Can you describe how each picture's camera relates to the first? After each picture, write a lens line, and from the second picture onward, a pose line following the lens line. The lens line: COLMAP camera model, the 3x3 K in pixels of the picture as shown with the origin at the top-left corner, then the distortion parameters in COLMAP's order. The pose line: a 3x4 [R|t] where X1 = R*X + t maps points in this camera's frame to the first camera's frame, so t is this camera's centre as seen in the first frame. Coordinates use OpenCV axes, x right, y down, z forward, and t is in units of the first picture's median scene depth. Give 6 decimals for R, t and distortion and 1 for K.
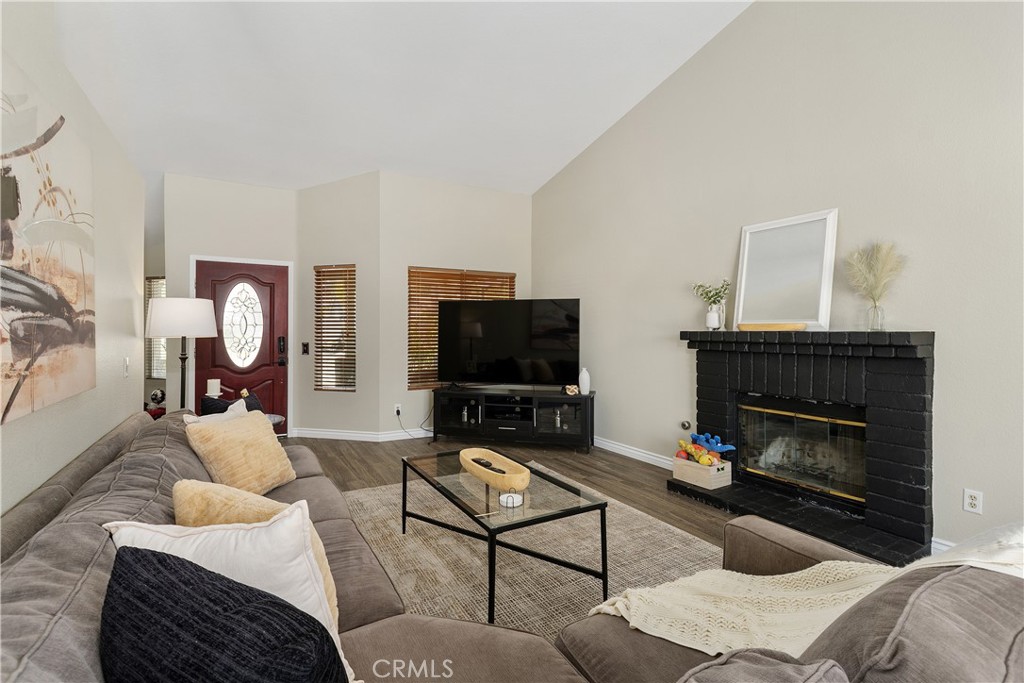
lens RADIAL K [[470.8, 0, 512.7], [0, 470.8, 338.2], [0, 0, 1]] dist [0.006497, -0.001364]
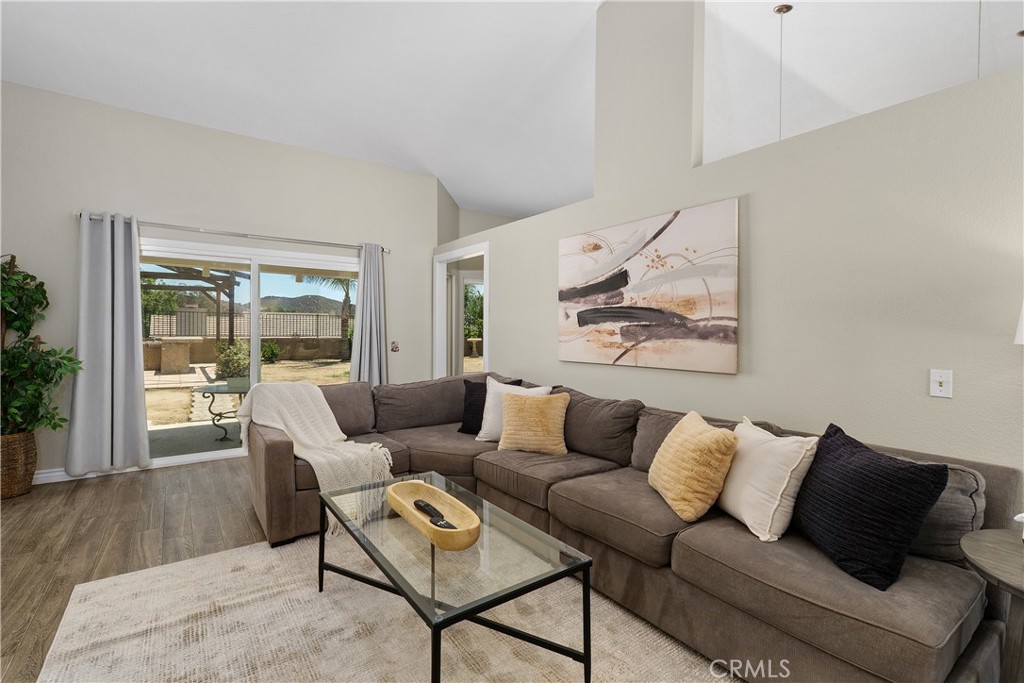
lens RADIAL K [[470.8, 0, 516.5], [0, 470.8, 333.0], [0, 0, 1]] dist [0.006497, -0.001364]
pose [[-0.994218, -0.008640, -0.107034, -0.146800], [-0.011276, 0.999647, 0.024046, -0.041643], [0.106789, 0.025113, -0.993965, 2.564085]]
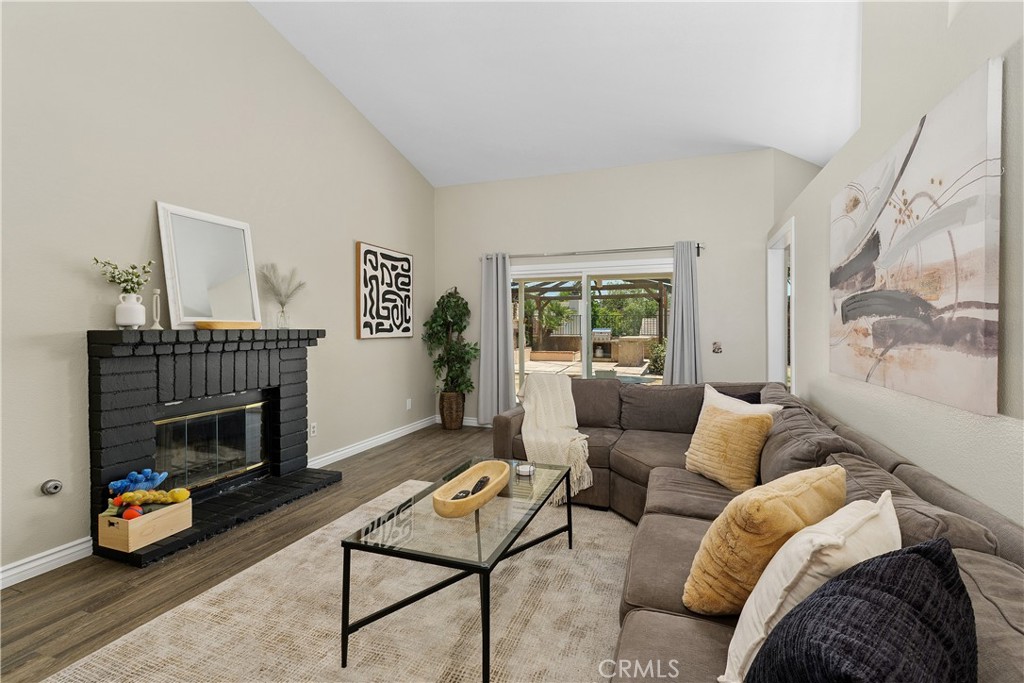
lens RADIAL K [[470.8, 0, 511.0], [0, 470.8, 337.4], [0, 0, 1]] dist [0.006497, -0.001364]
pose [[-0.641272, -0.016356, 0.767139, -1.097793], [0.013114, 0.999393, 0.032270, -0.041165], [-0.767202, 0.030755, -0.640668, 2.194702]]
